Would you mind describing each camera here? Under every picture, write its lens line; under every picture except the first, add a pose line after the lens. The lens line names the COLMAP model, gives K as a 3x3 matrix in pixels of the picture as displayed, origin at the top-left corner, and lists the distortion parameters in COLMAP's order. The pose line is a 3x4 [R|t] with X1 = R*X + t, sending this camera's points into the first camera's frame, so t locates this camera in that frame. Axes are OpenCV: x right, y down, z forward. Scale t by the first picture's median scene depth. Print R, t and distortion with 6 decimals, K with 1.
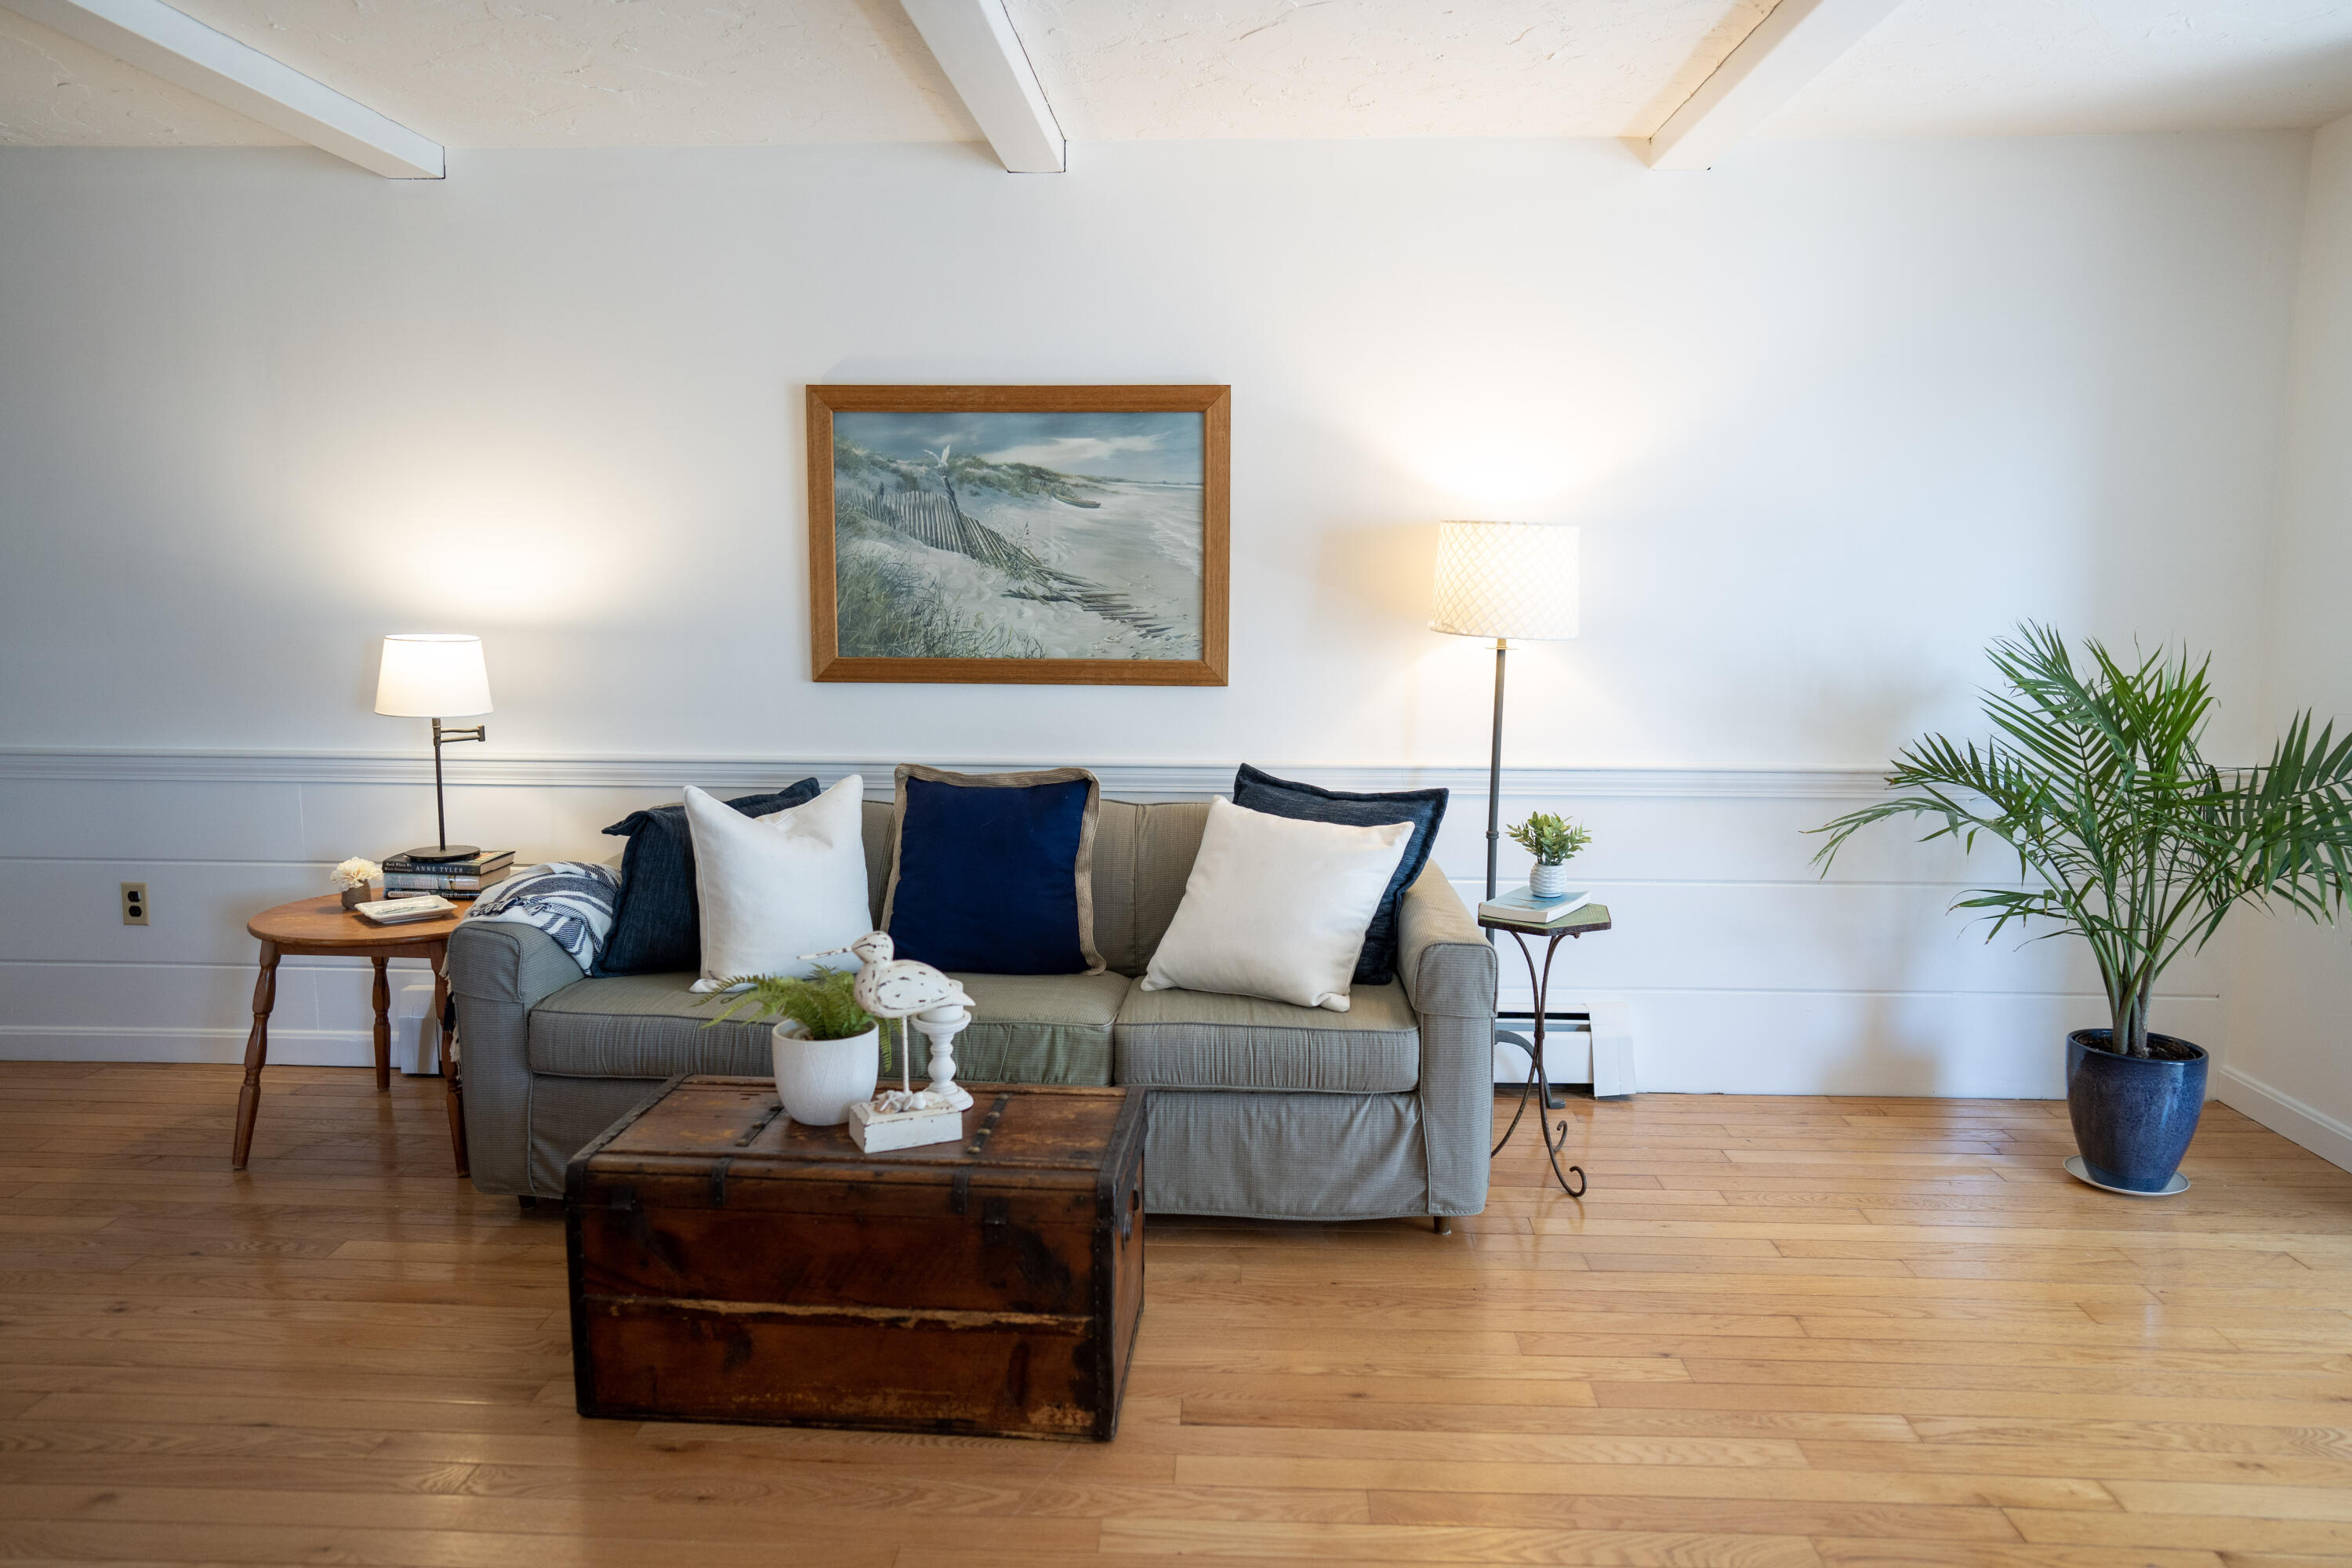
lens RADIAL K [[1553.9, 0, 1194.1], [0, 1553.9, 772.5], [0, 0, 1]] dist [-0.045979, 0.063020]
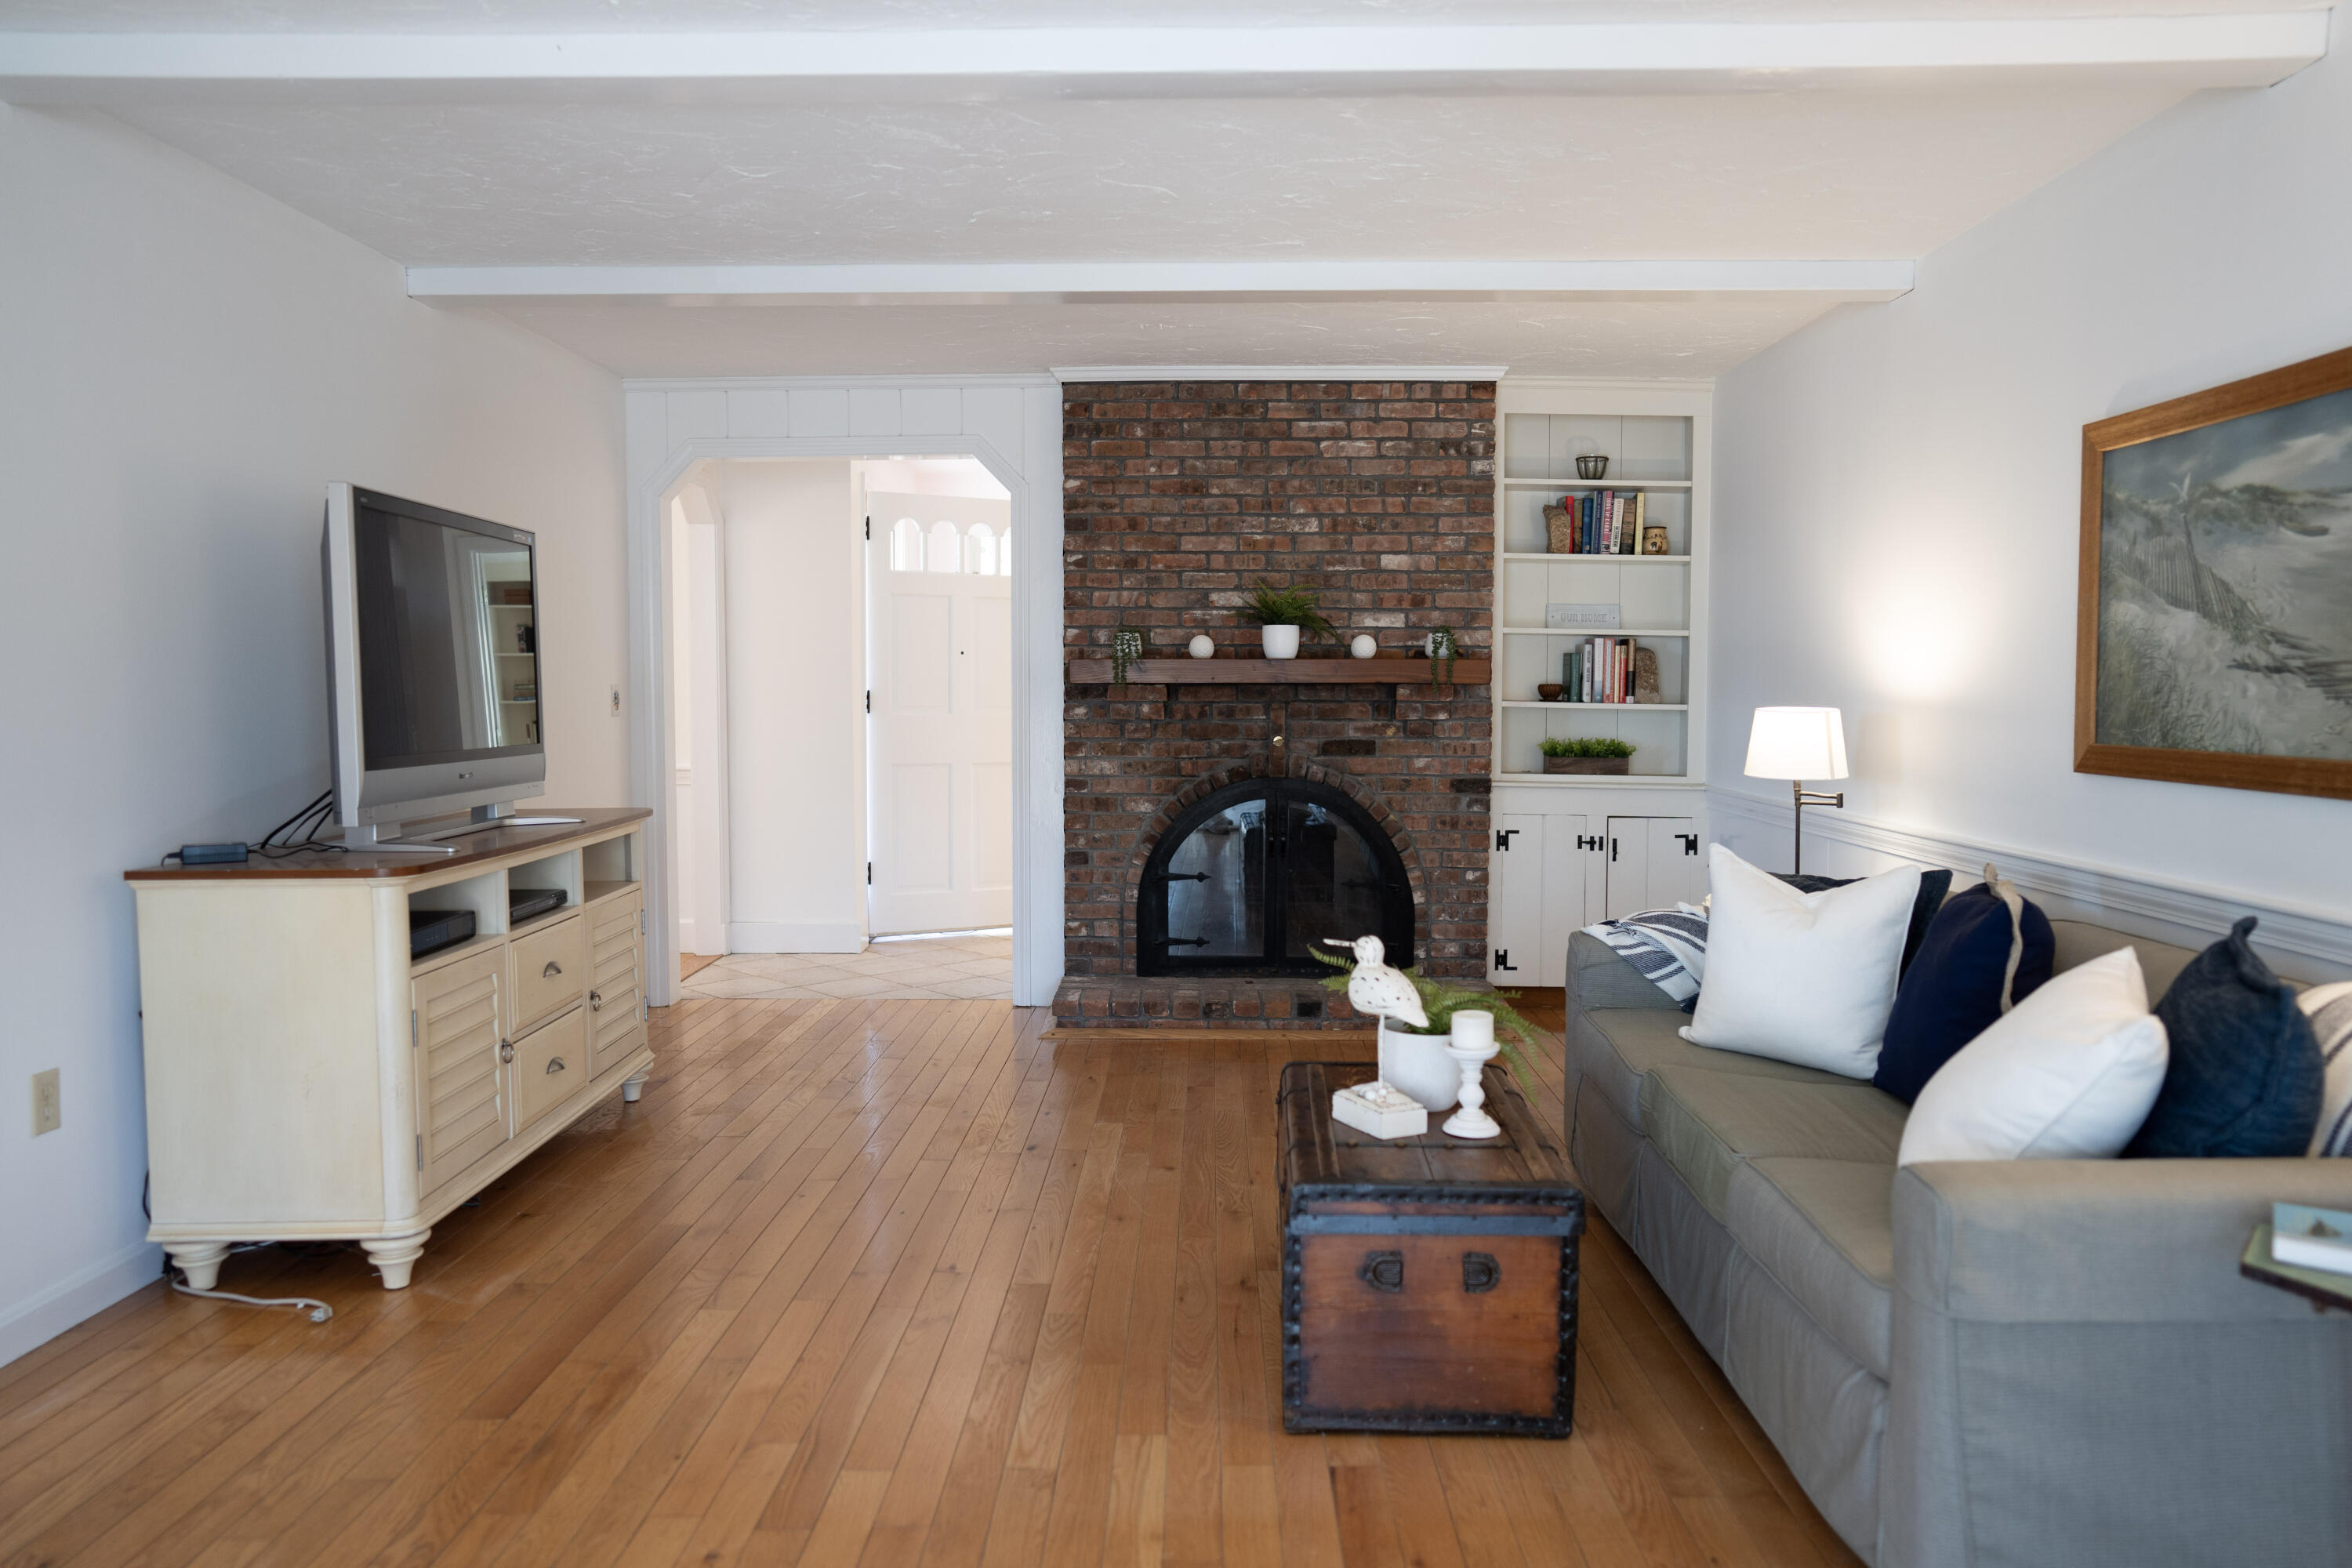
lens RADIAL K [[1553.9, 0, 1194.1], [0, 1553.9, 772.5], [0, 0, 1]] dist [-0.045979, 0.063020]
pose [[0.071536, 0.052026, -0.996080, 0.572335], [-0.137403, 0.989632, 0.041821, -0.028176], [0.987929, 0.133872, 0.077943, 0.470824]]
